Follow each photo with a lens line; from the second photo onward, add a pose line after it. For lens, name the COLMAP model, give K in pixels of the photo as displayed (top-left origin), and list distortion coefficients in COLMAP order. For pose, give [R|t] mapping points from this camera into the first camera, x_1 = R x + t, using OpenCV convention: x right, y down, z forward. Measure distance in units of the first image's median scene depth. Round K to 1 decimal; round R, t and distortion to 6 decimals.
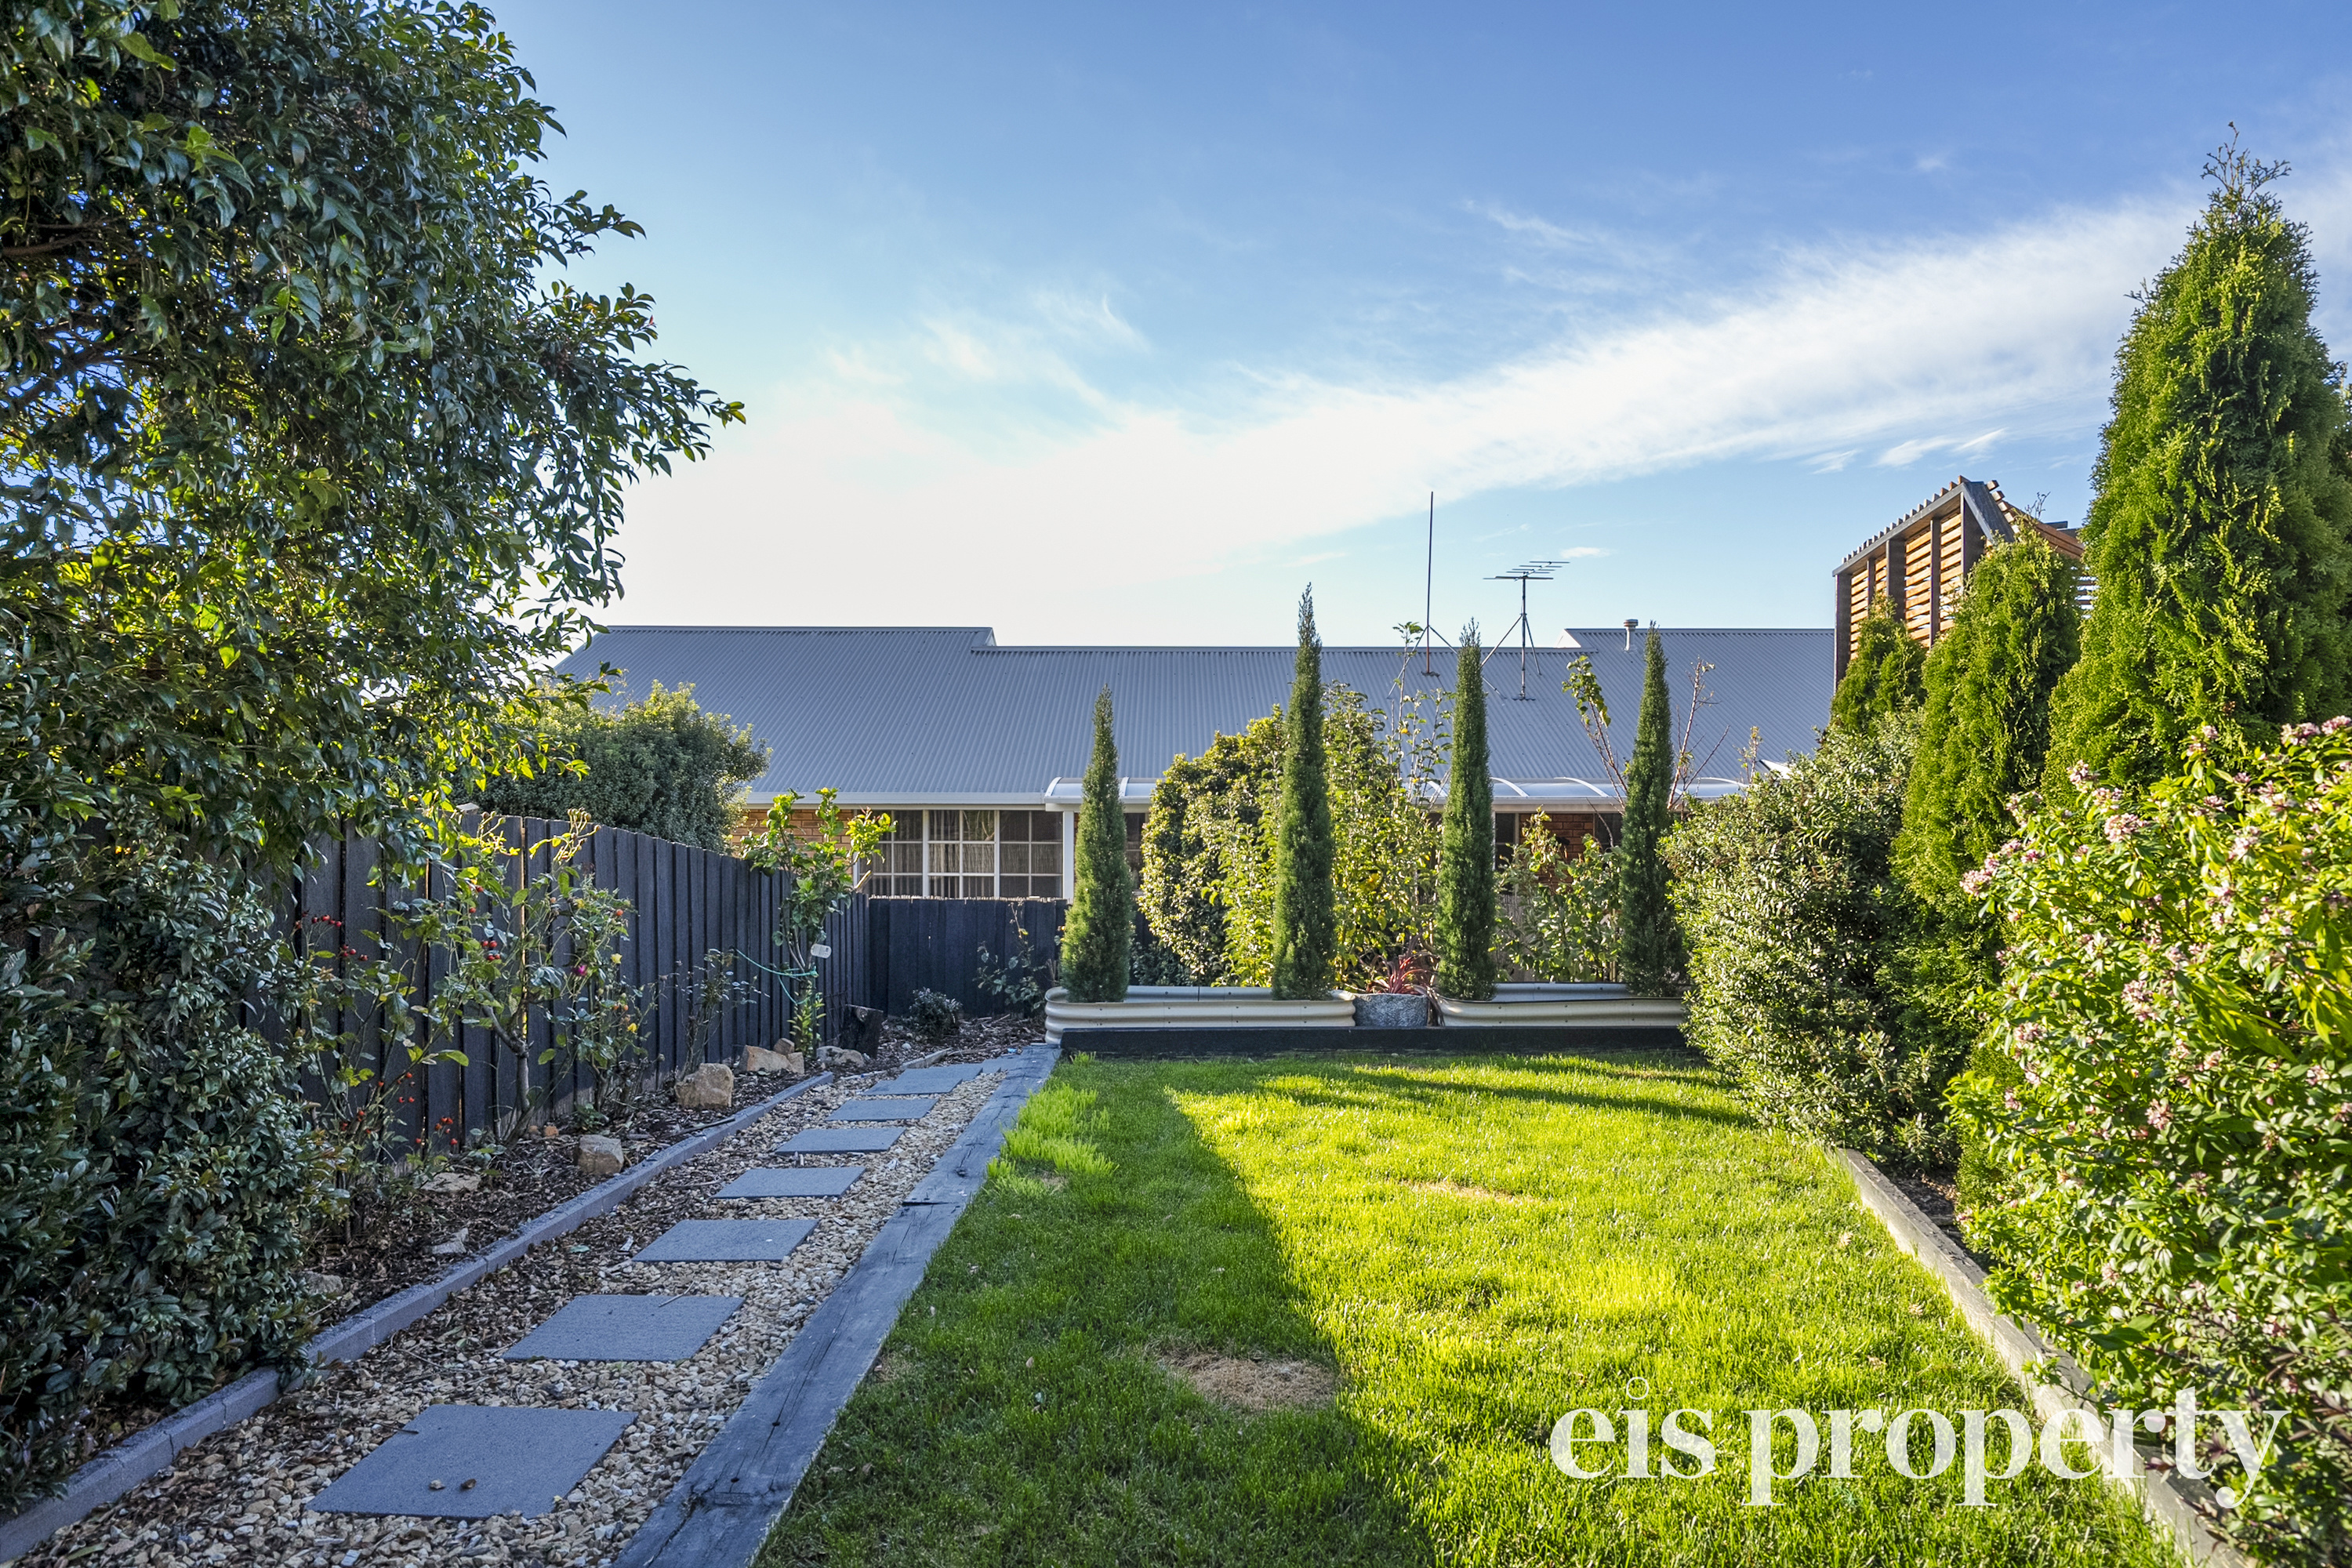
lens RADIAL K [[1394.8, 0, 1175.9], [0, 1394.8, 789.0], [0, 0, 1]] dist [0.039775, -0.012899]
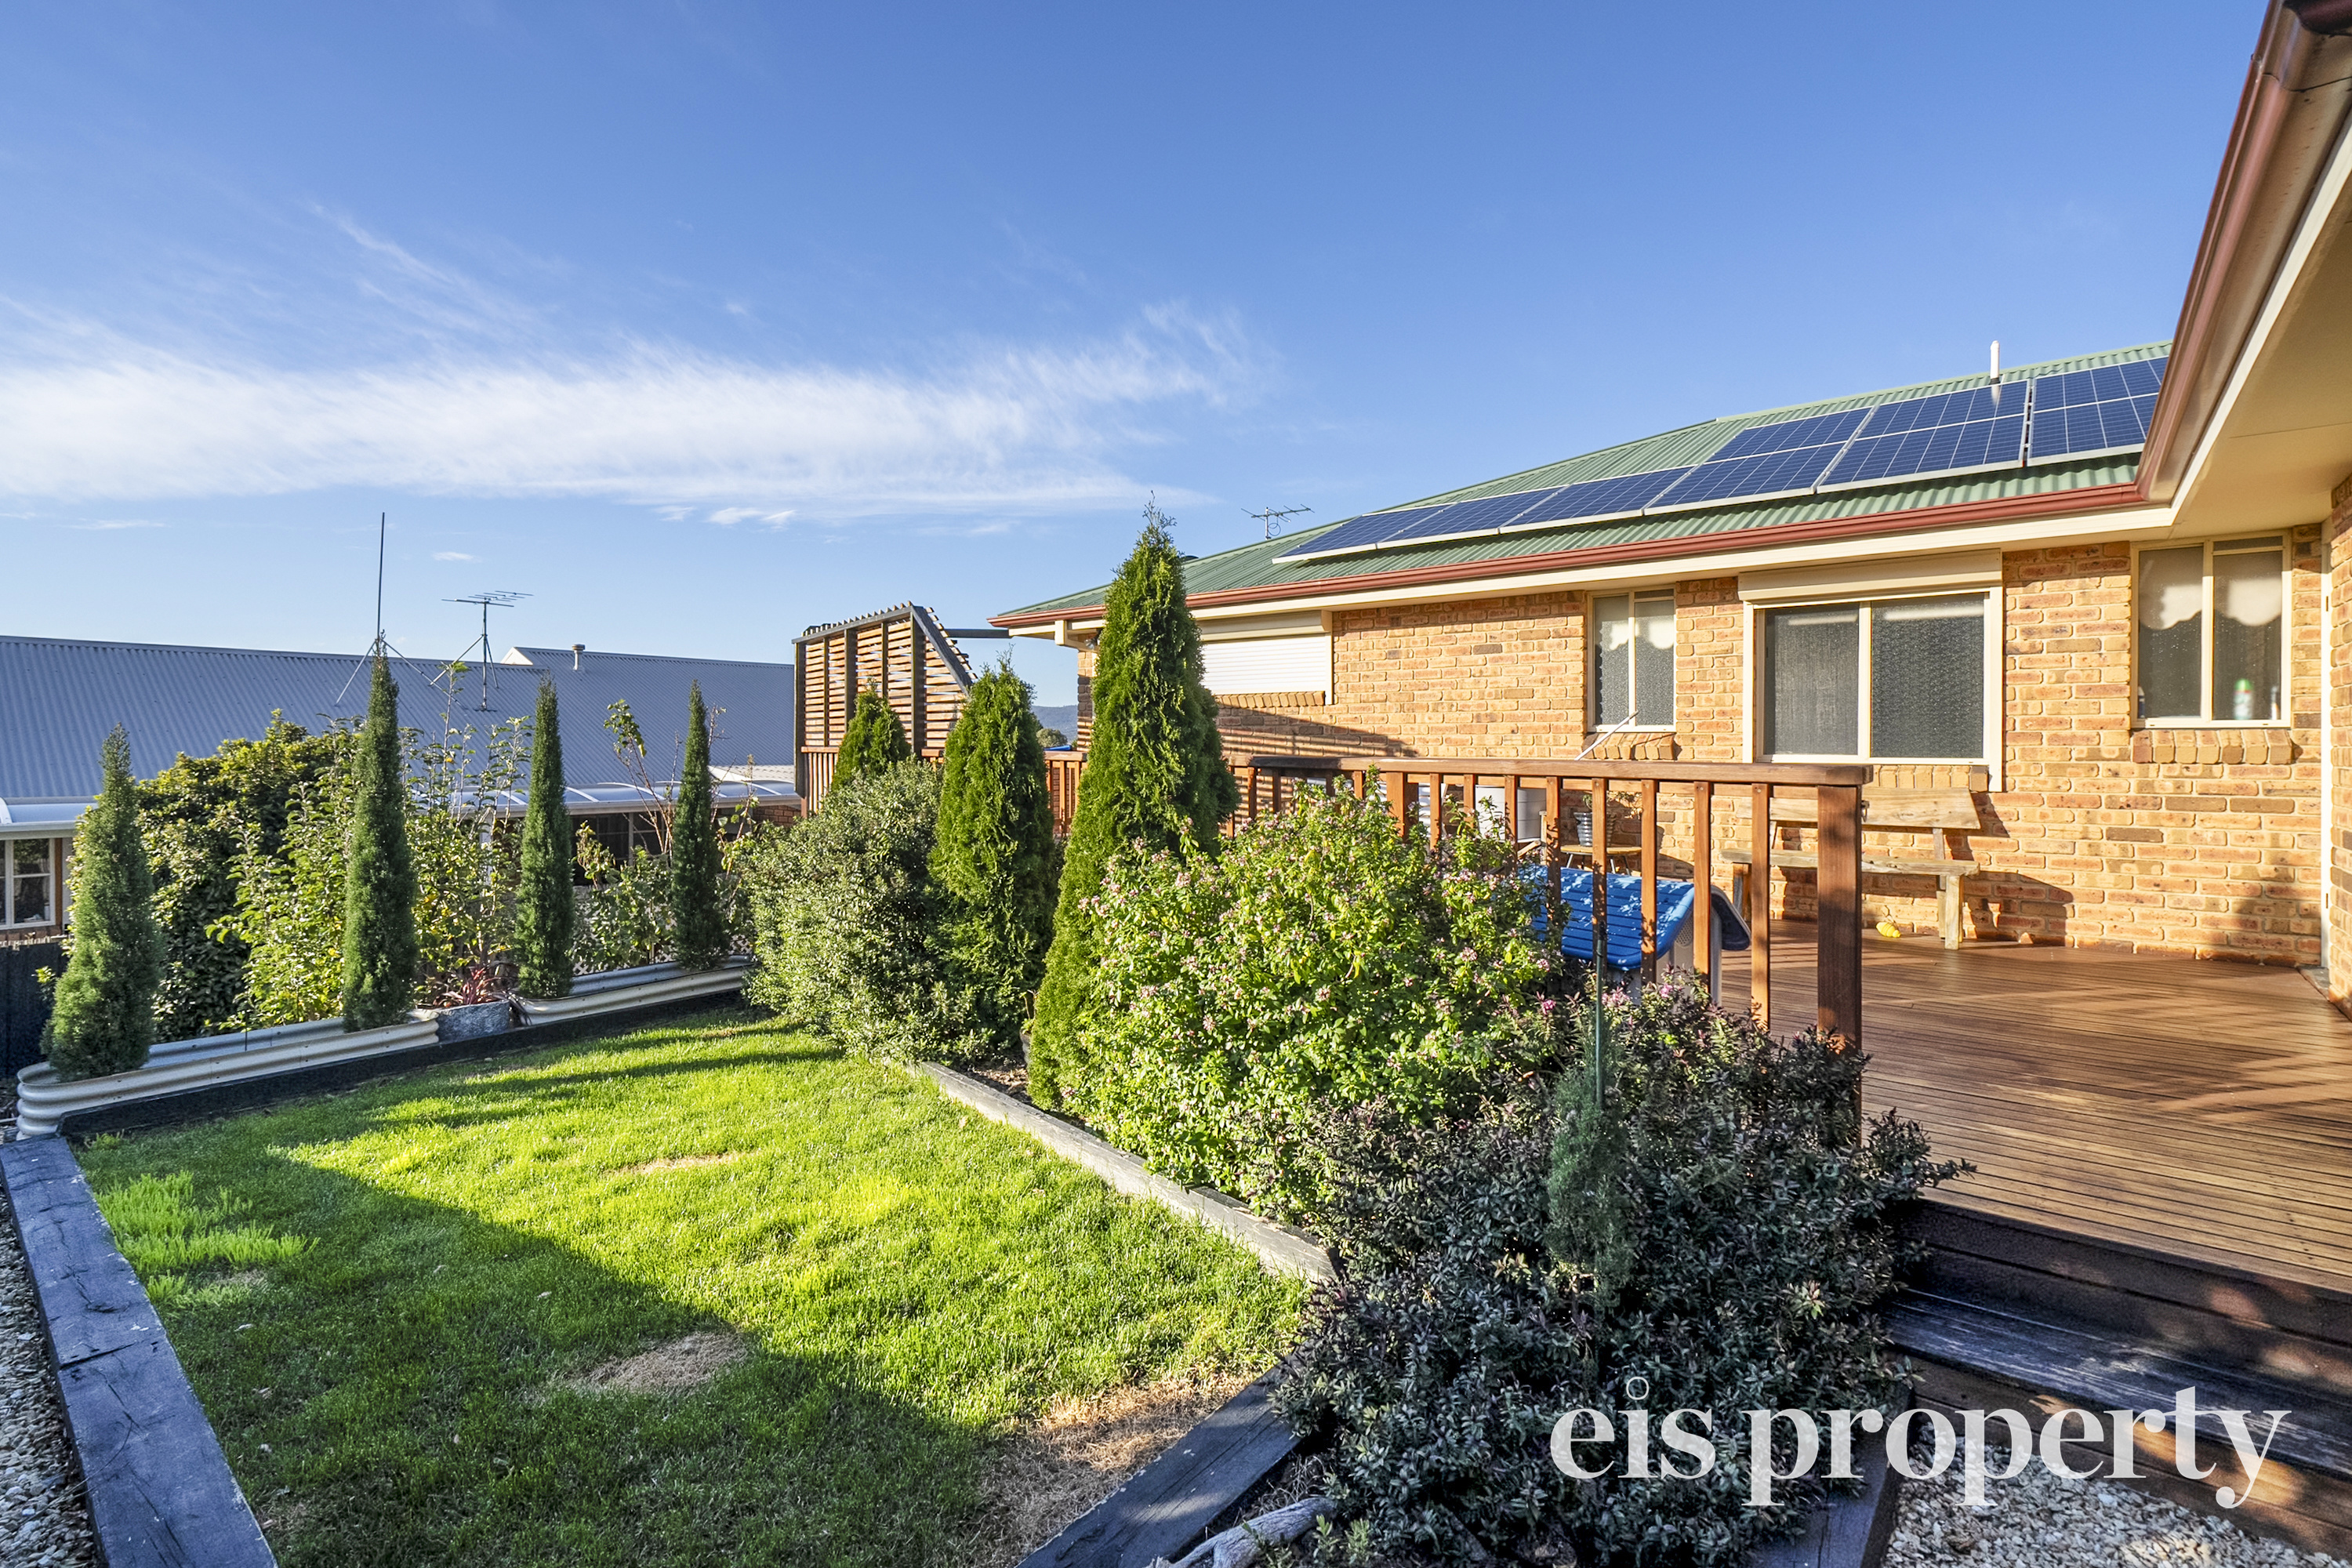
lens RADIAL K [[1094.1, 0, 1179.1], [0, 1094.1, 753.7], [0, 0, 1]] dist [-0.010465, 0.004242]
pose [[0.642747, -0.008822, 0.766028, -0.155925], [0.016062, 0.999869, -0.001962, -0.044913], [-0.765910, 0.013565, 0.642804, 0.009240]]
